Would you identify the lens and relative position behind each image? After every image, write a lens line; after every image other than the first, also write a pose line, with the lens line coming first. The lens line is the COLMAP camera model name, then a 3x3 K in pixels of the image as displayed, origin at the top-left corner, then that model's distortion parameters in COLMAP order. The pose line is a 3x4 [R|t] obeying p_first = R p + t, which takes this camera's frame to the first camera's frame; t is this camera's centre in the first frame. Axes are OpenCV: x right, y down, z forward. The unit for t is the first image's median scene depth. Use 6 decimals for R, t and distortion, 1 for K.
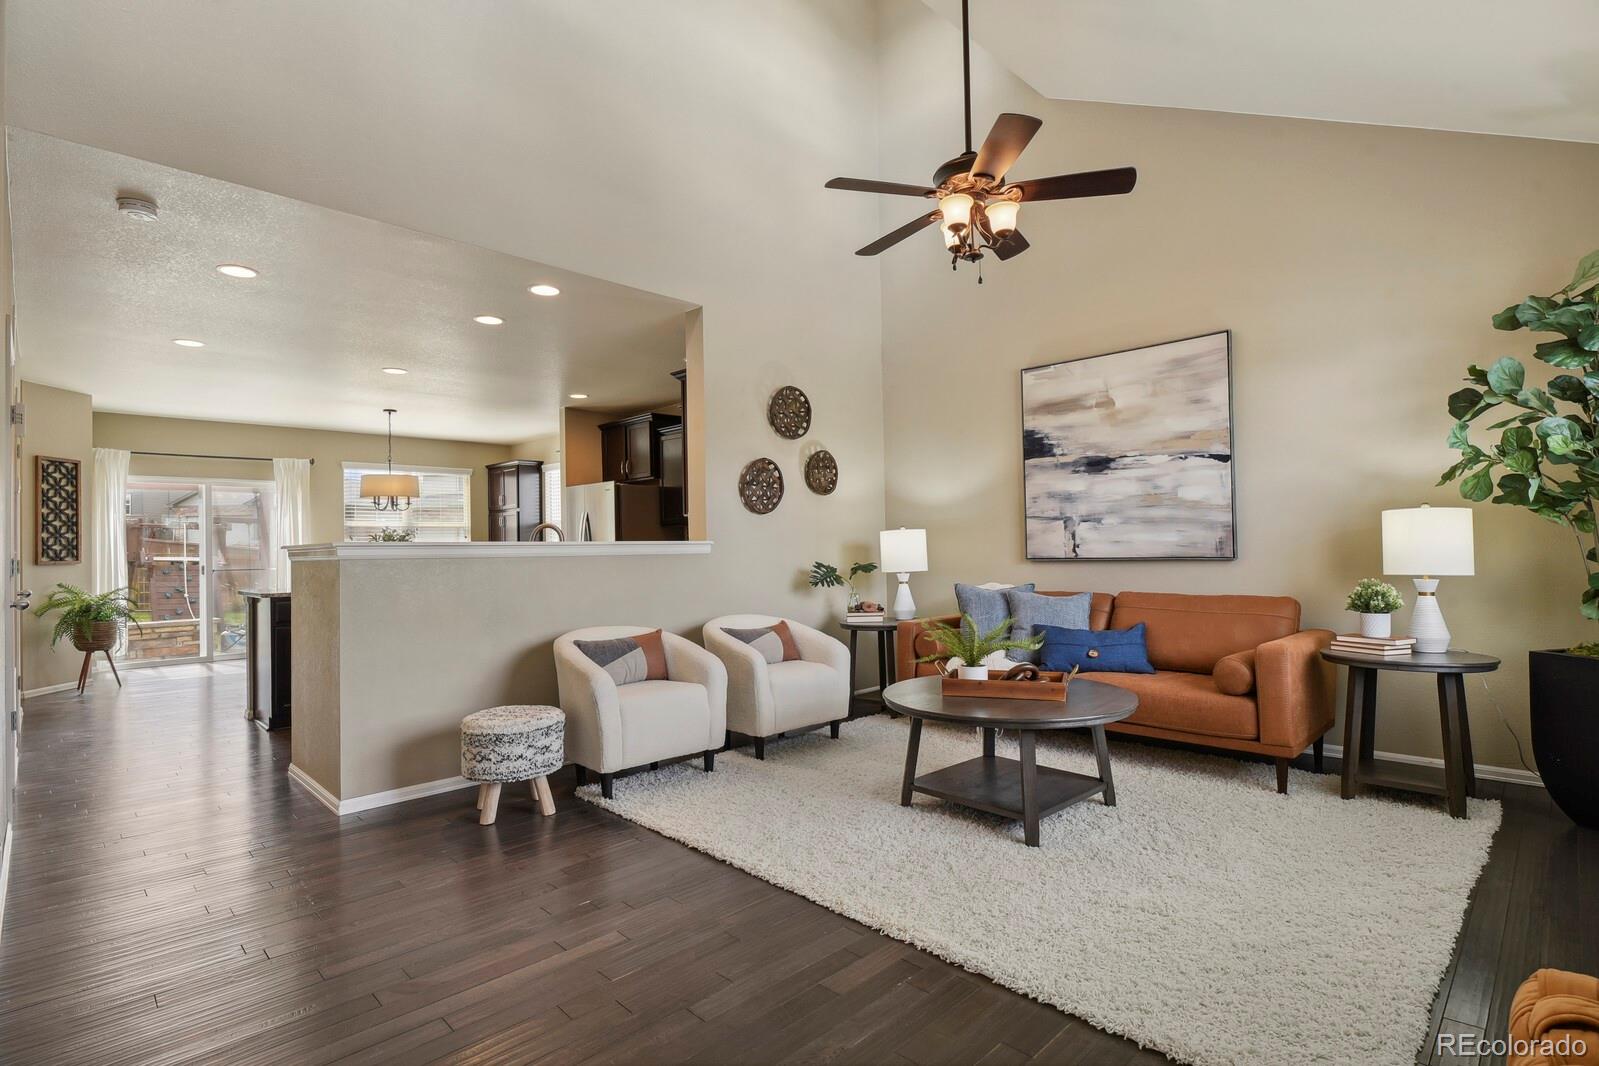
lens RADIAL K [[775.6, 0, 808.8], [0, 775.6, 535.5], [0, 0, 1]] dist [-0.000645, -0.009825]
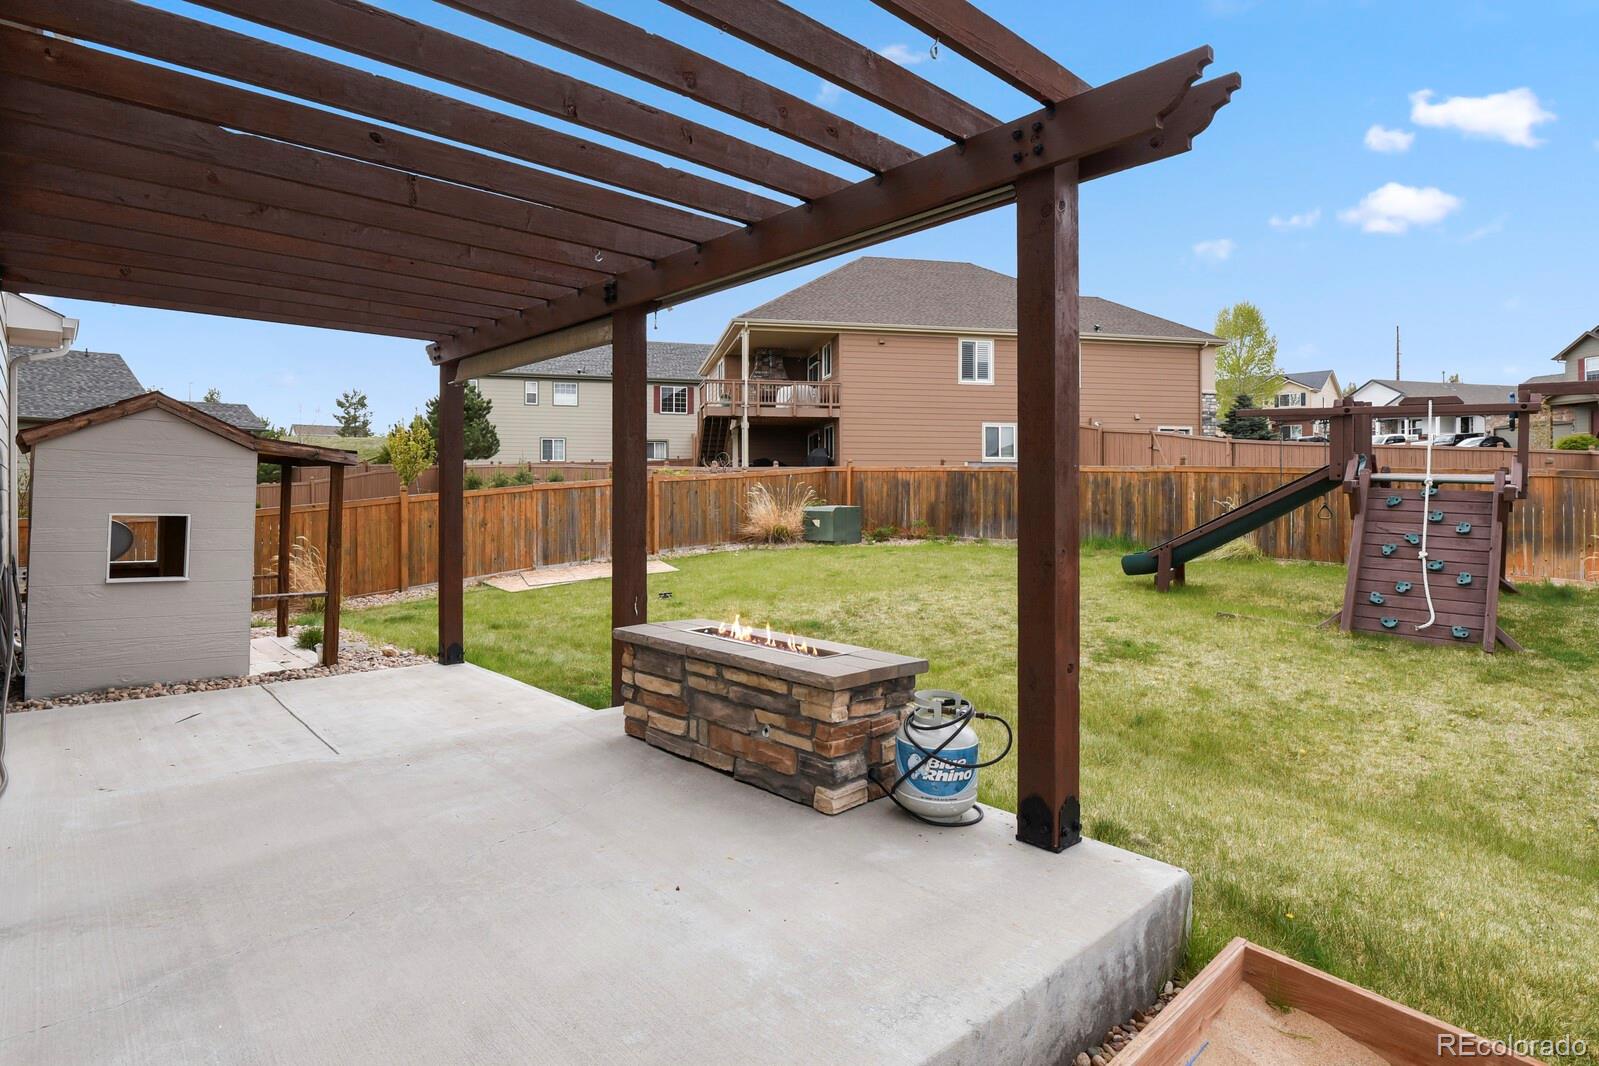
lens RADIAL K [[813.9, 0, 800.4], [0, 813.9, 489.1], [0, 0, 1]] dist [-0.000427, -0.000135]
pose [[-0.037596, 0.017524, -0.999139, -0.492961], [0.018651, 0.999684, 0.016831, 0.037626], [0.999119, -0.018003, -0.037911, 1.041281]]
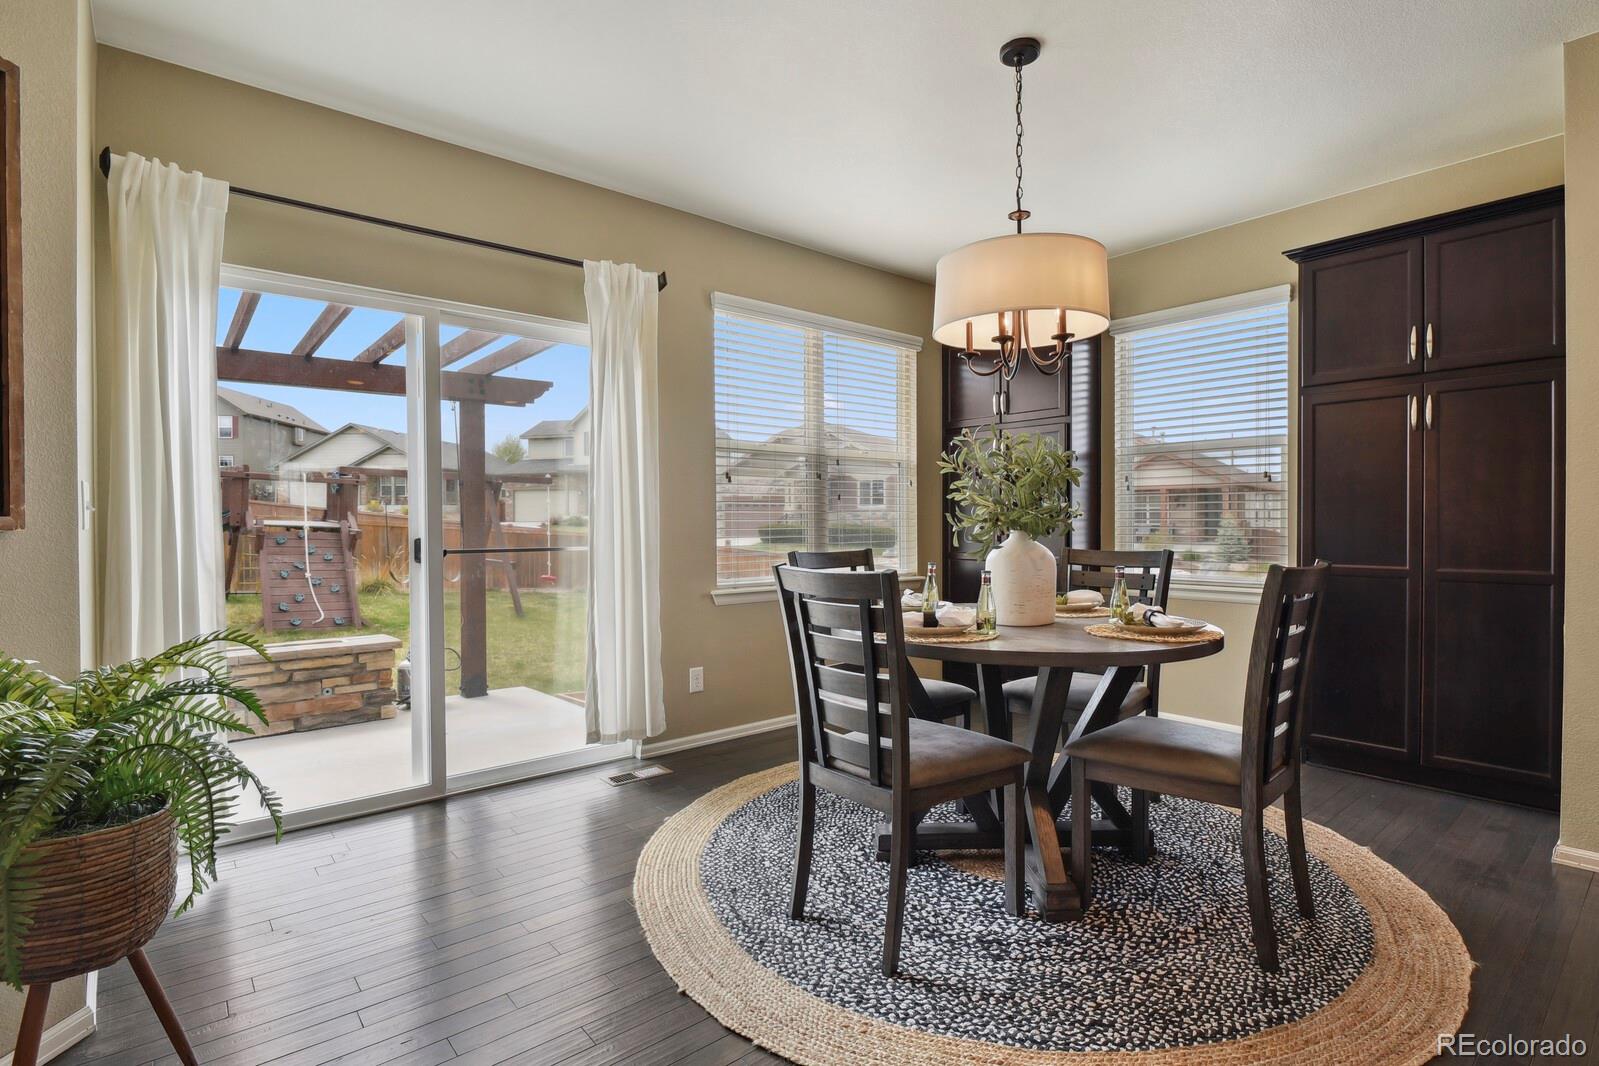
lens RADIAL K [[775.6, 0, 808.8], [0, 775.6, 535.5], [0, 0, 1]] dist [-0.000645, -0.009825]
pose [[0.996626, 0.014228, -0.080835, -0.470509], [-0.011400, 0.999310, 0.035344, 0.018016], [0.081282, -0.034303, 0.996101, 0.534120]]
